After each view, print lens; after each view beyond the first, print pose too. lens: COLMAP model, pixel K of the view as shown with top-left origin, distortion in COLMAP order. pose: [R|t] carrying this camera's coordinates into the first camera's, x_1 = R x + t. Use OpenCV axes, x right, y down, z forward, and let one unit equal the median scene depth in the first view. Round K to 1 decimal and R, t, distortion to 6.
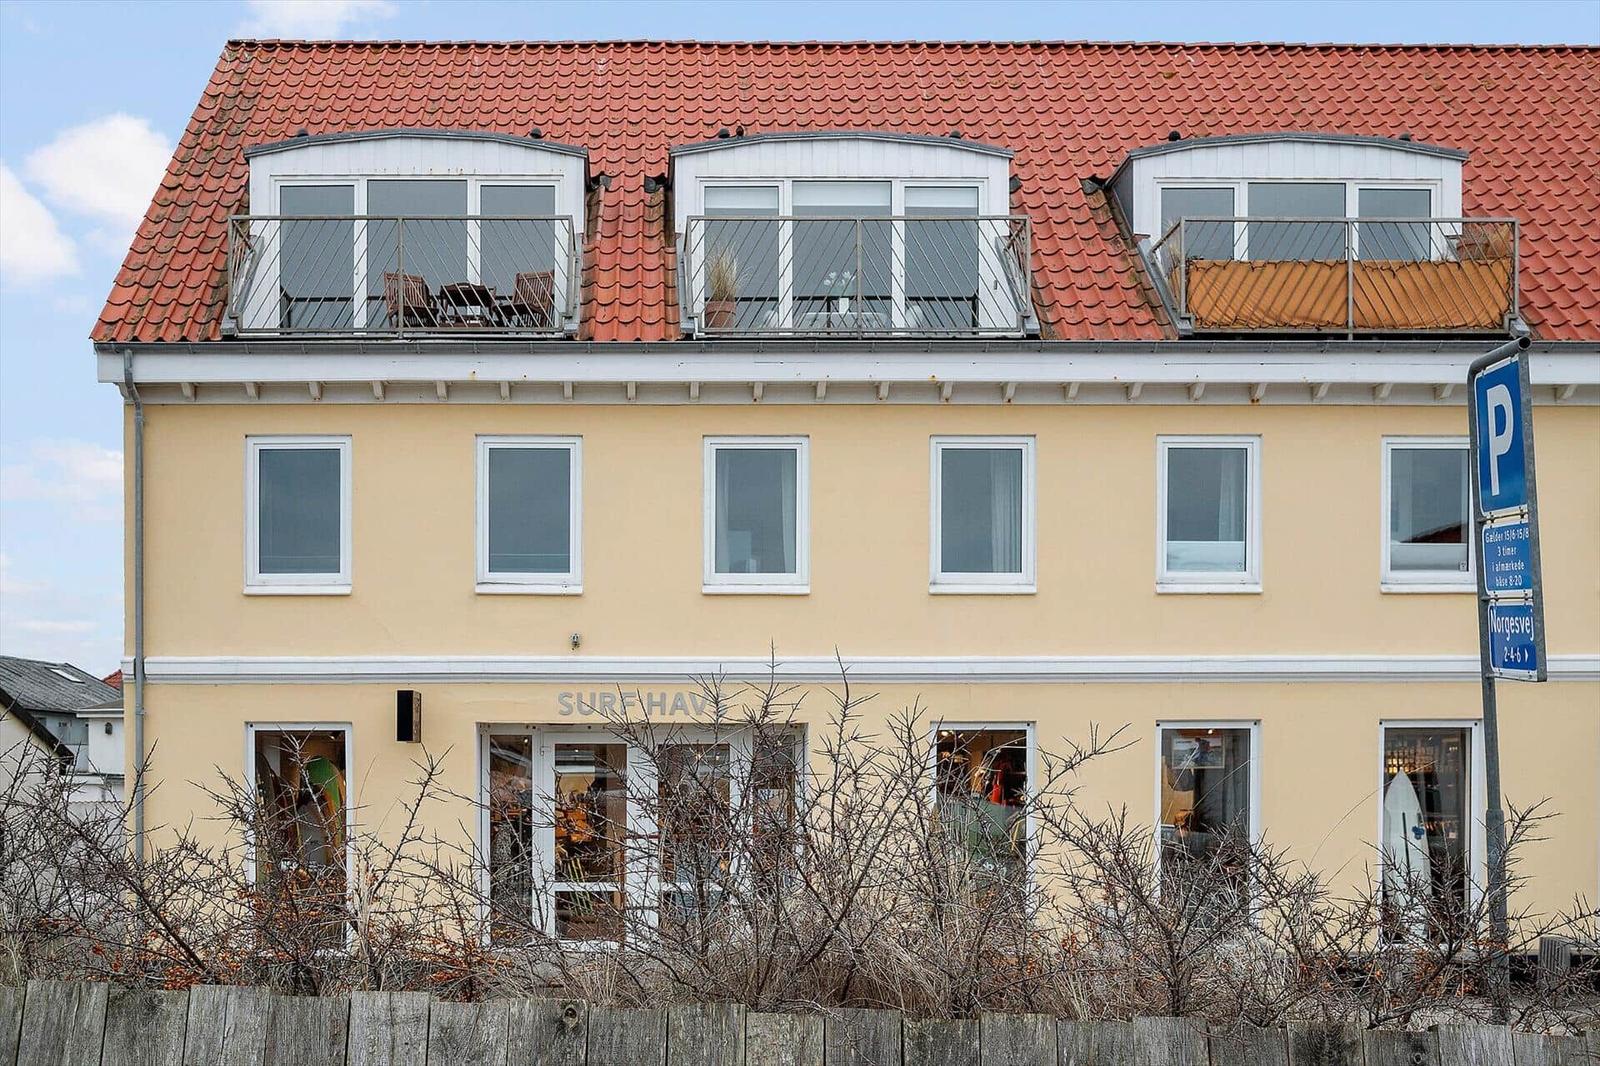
lens RADIAL K [[2482.1, 0, 800.0], [0, 2482.1, 533.0], [0, 0, 1]] dist [0.001885, -0.045554]
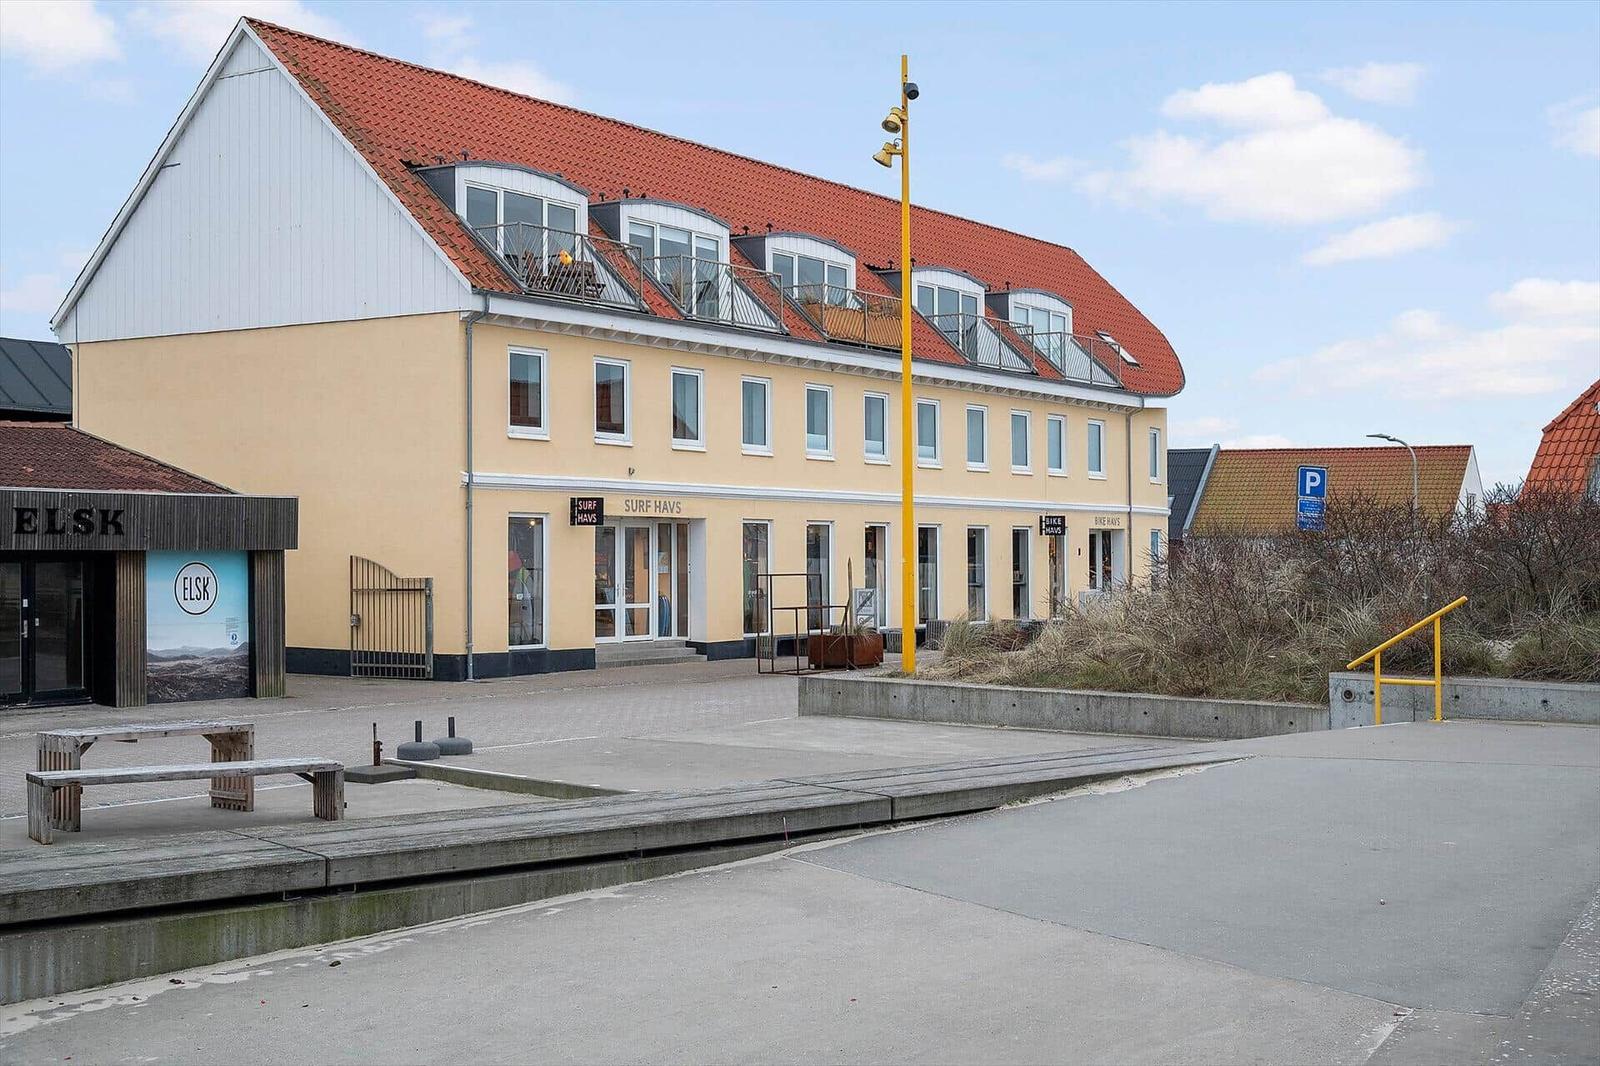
lens RADIAL K [[2482.1, 0, 800.0], [0, 2482.1, 533.0], [0, 0, 1]] dist [0.001885, -0.045554]
pose [[0.511635, 0.013976, 0.859089, -1.512107], [-0.093539, 0.994831, 0.039523, 0.003617], [-0.854096, -0.100580, 0.510298, -0.055297]]
